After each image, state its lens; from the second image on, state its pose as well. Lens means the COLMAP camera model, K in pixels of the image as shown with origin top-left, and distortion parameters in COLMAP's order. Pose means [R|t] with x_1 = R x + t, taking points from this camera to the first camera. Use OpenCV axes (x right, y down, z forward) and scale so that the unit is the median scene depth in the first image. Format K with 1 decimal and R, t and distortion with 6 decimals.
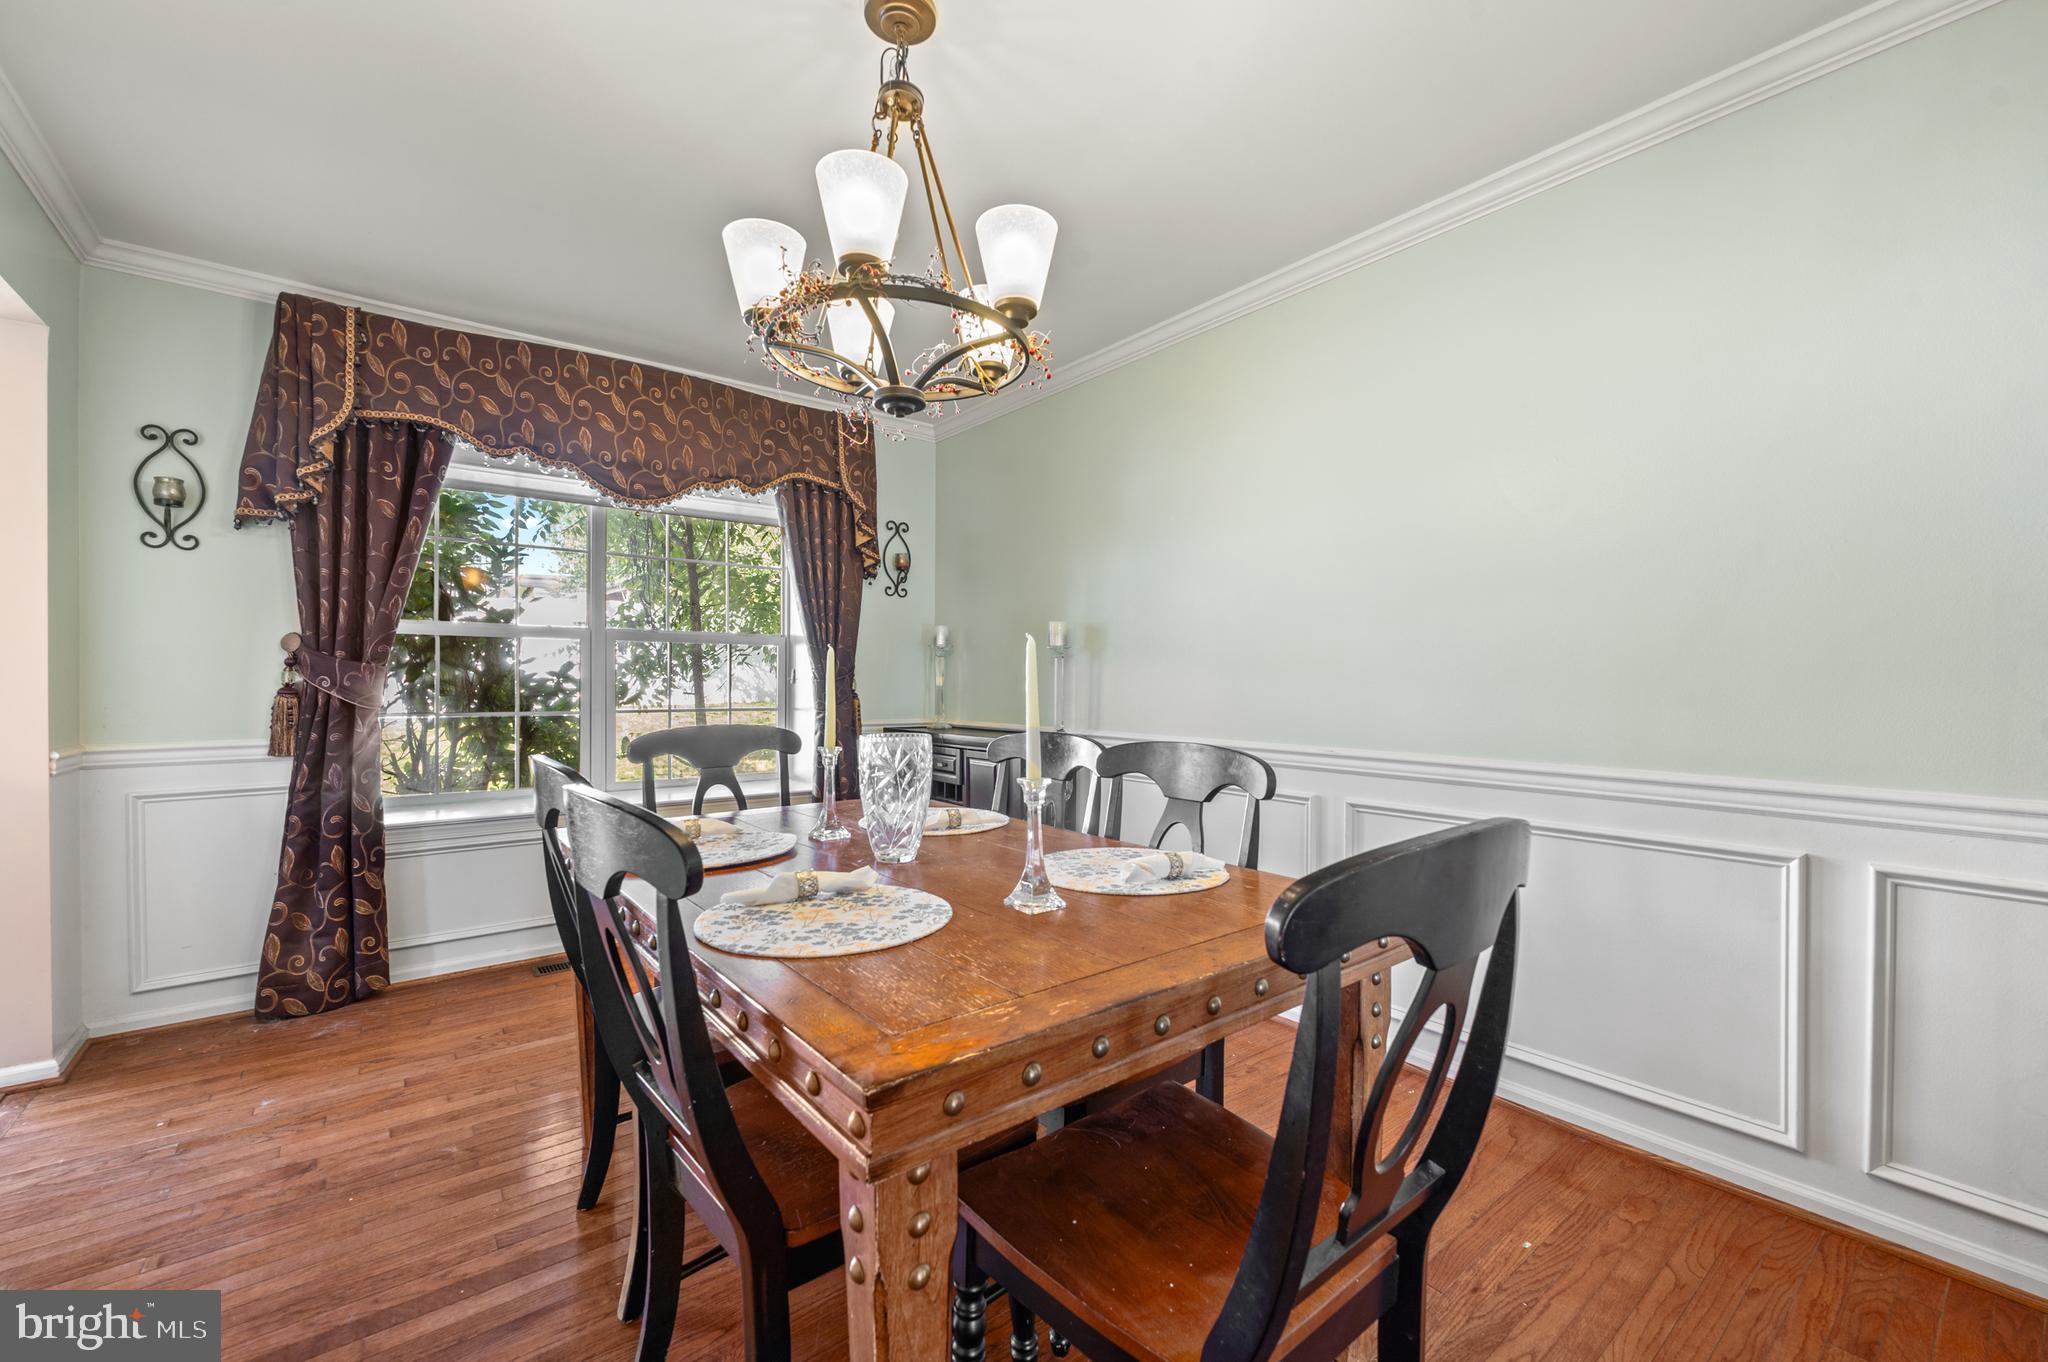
lens RADIAL K [[827.1, 0, 1041.0], [0, 827.1, 671.4], [0, 0, 1]] dist [-0.002081, 0.000350]
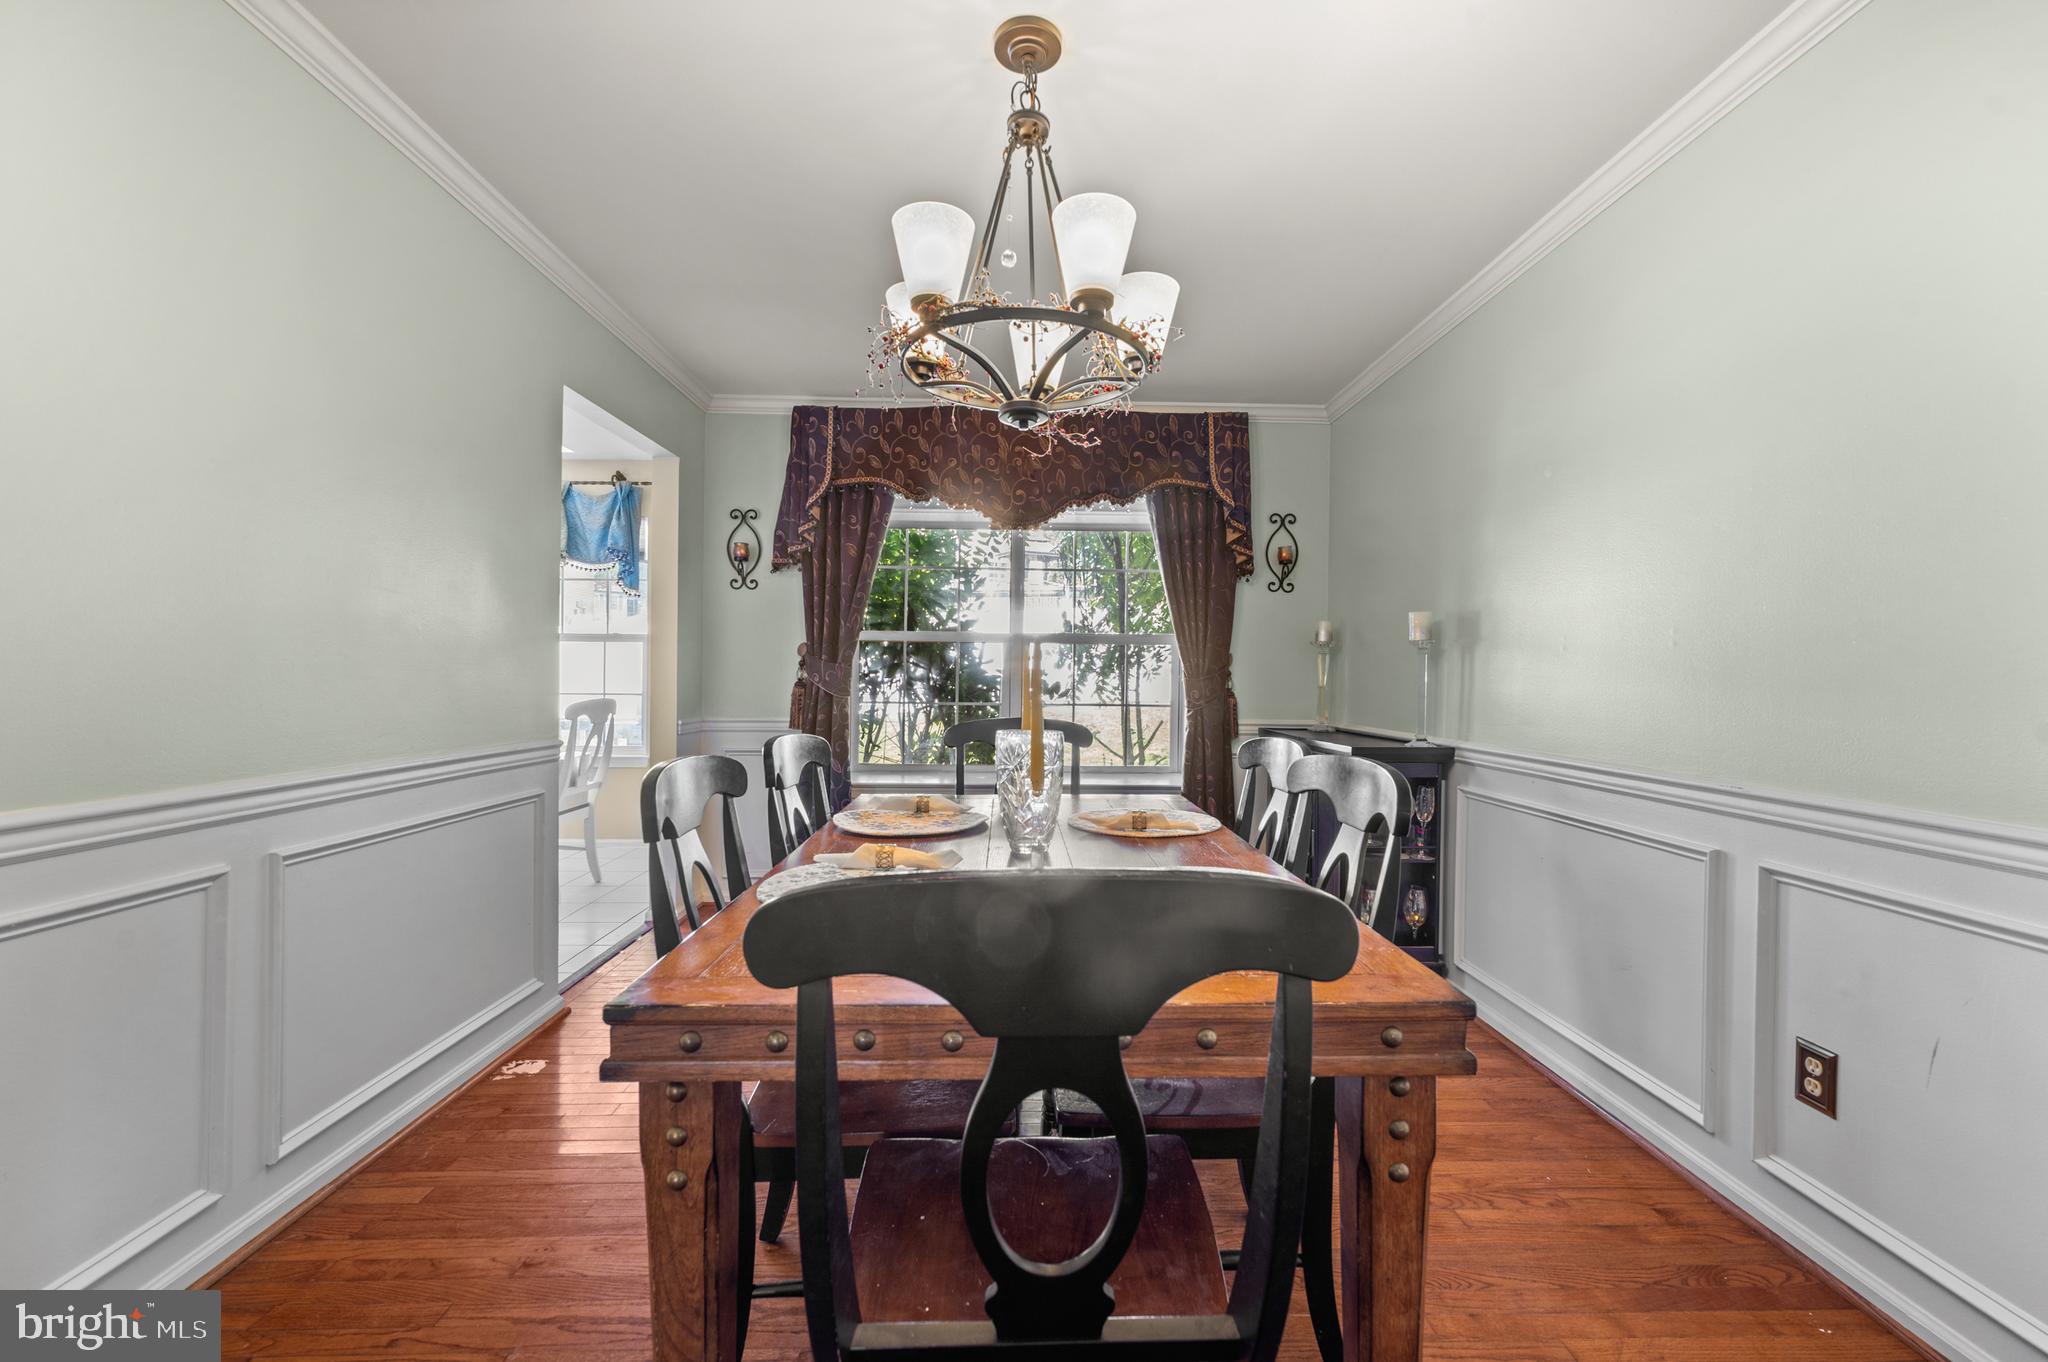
lens RADIAL K [[827.1, 0, 1041.0], [0, 827.1, 671.4], [0, 0, 1]] dist [-0.002081, 0.000350]
pose [[0.800963, 0.002137, -0.598710, 0.257795], [-0.000155, 0.999994, 0.003363, -0.001986], [0.598714, -0.002600, 0.800959, 0.092888]]
